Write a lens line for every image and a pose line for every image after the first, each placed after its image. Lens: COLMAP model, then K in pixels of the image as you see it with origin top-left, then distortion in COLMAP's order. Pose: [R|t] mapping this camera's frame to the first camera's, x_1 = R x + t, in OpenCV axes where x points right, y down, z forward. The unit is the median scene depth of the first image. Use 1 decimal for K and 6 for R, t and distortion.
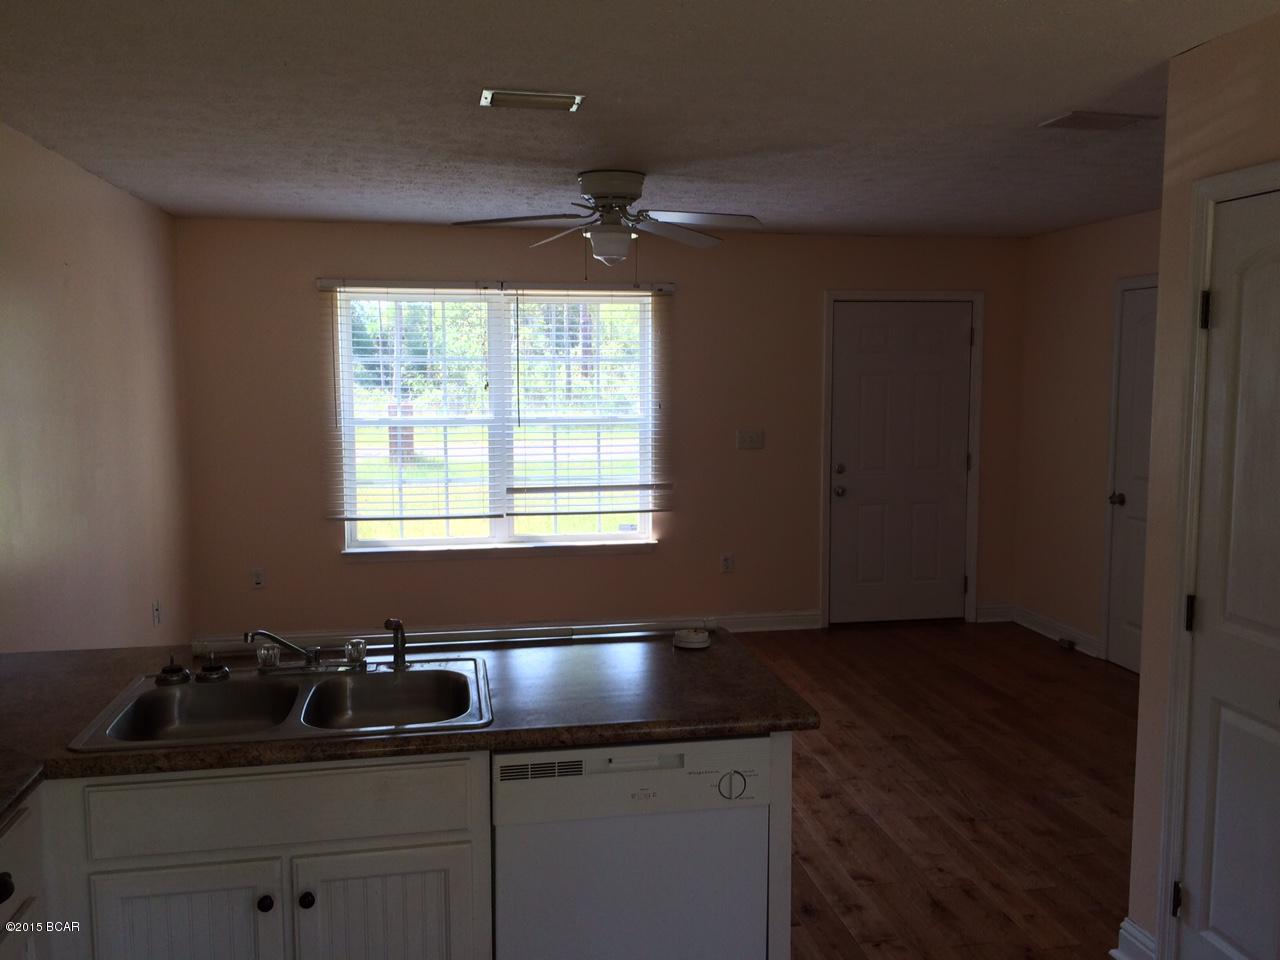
lens RADIAL K [[1083.0, 0, 640.0], [0, 1083.0, 480.0], [0, 0, 1]] dist [-0.002448, -0.000810]
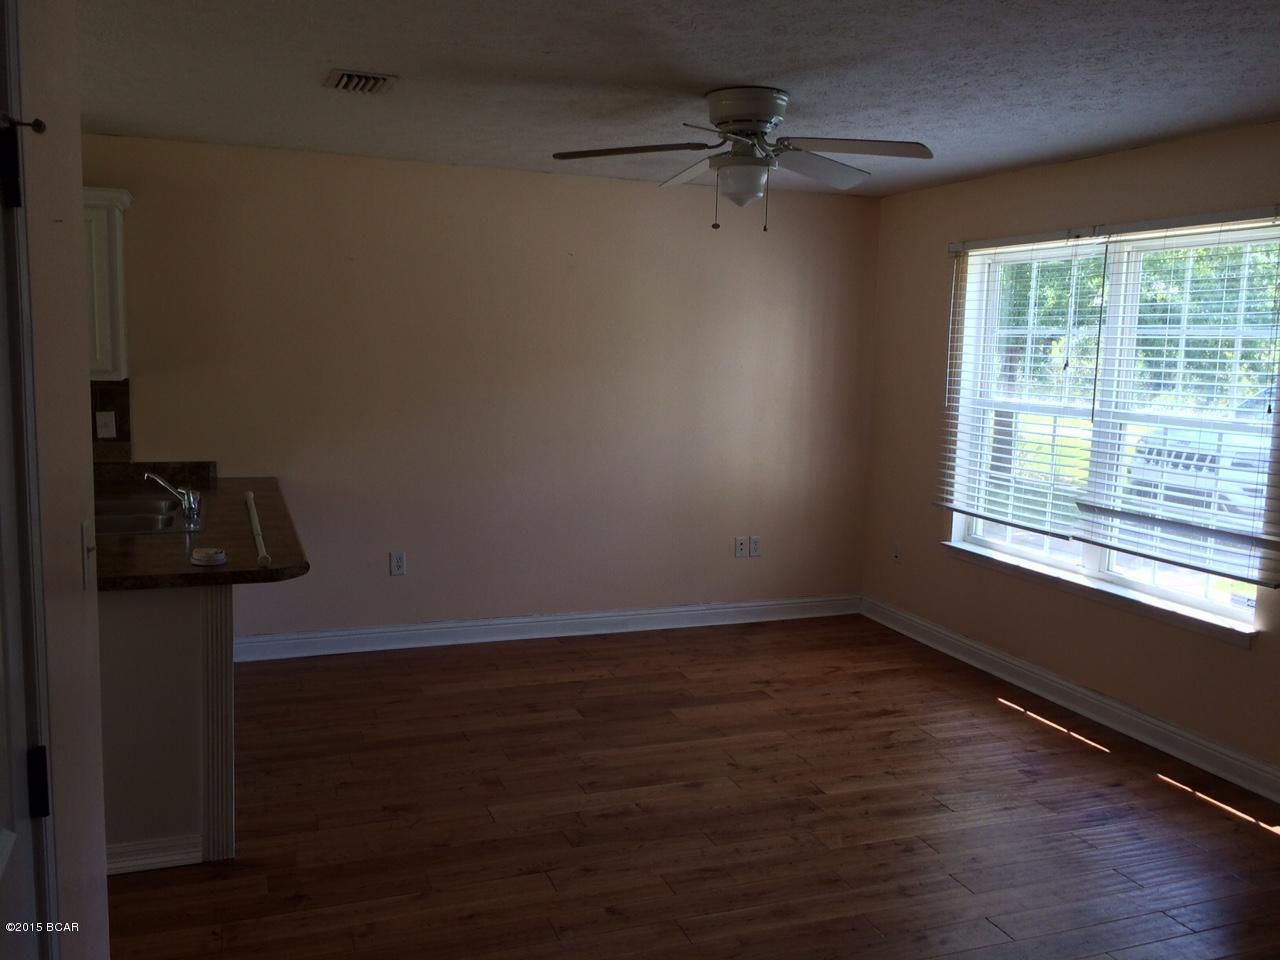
lens RADIAL K [[1110.9, 0, 640.0], [0, 1110.9, 480.0], [0, 0, 1]] dist [0.001361, -0.000208]
pose [[0.175536, 0.125299, -0.976467, 0.580426], [-0.131159, 0.986002, 0.102944, -0.048483], [0.975697, 0.110002, 0.189513, 0.566170]]
